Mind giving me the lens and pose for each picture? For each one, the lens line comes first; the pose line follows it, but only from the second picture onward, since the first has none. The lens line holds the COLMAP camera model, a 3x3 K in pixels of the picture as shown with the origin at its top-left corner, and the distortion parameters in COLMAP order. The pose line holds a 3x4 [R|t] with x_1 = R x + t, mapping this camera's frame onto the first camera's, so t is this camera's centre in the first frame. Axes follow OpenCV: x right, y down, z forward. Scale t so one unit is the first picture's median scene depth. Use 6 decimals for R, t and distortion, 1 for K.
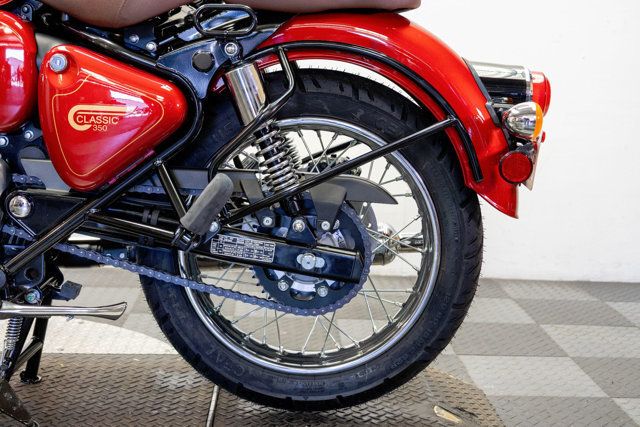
lens RADIAL K [[923.7, 0, 315.3], [0, 923.7, 210.8], [0, 0, 1]] dist [0.014341, 0.000000]
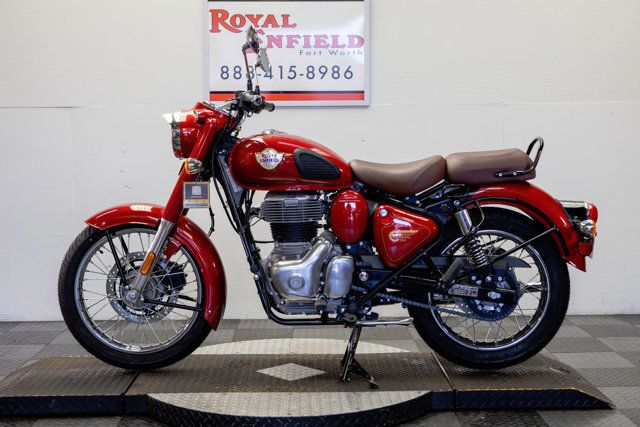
lens RADIAL K [[923.7, 0, 325.2], [0, 923.7, 213.7], [0, 0, 1]] dist [0.014341, 0.000000]
pose [[0.998703, -0.046196, -0.021421, -0.339833], [0.044426, 0.996056, -0.076801, 0.011562], [0.024884, 0.075750, 0.996816, -1.187299]]
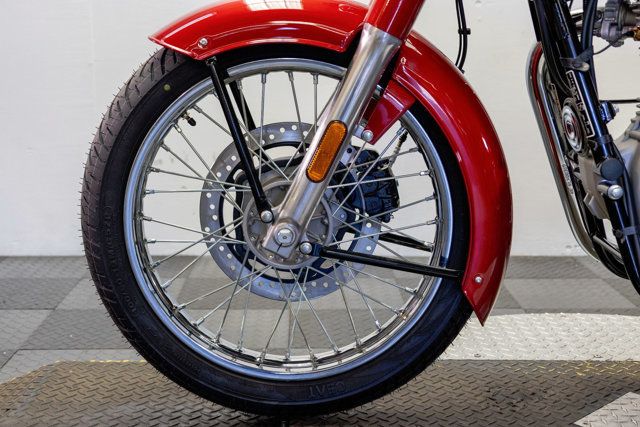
lens RADIAL K [[923.7, 0, 318.5], [0, 923.7, 218.7], [0, 0, 1]] dist [0.014341, 0.000000]
pose [[0.999013, -0.031908, -0.030910, -0.801411], [0.033033, 0.998785, 0.036578, -0.029798], [0.029705, -0.037563, 0.998853, 0.206815]]
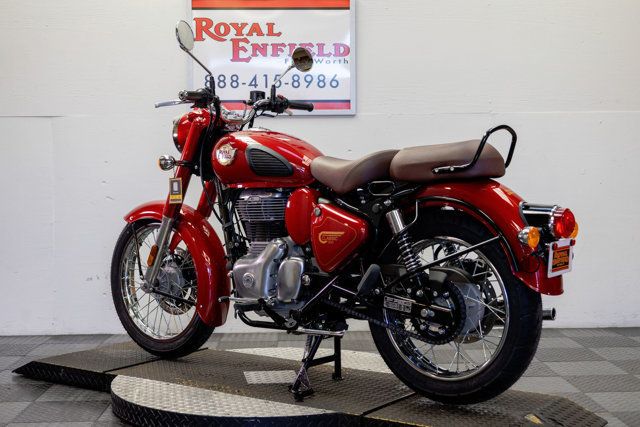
lens RADIAL K [[923.7, 0, 321.3], [0, 923.7, 212.1], [0, 0, 1]] dist [0.014341, 0.000000]
pose [[0.794067, -0.024111, -0.607352, 0.931709], [-0.059452, 0.991341, -0.117084, 0.081365], [0.604916, 0.129081, 0.785758, -0.608169]]
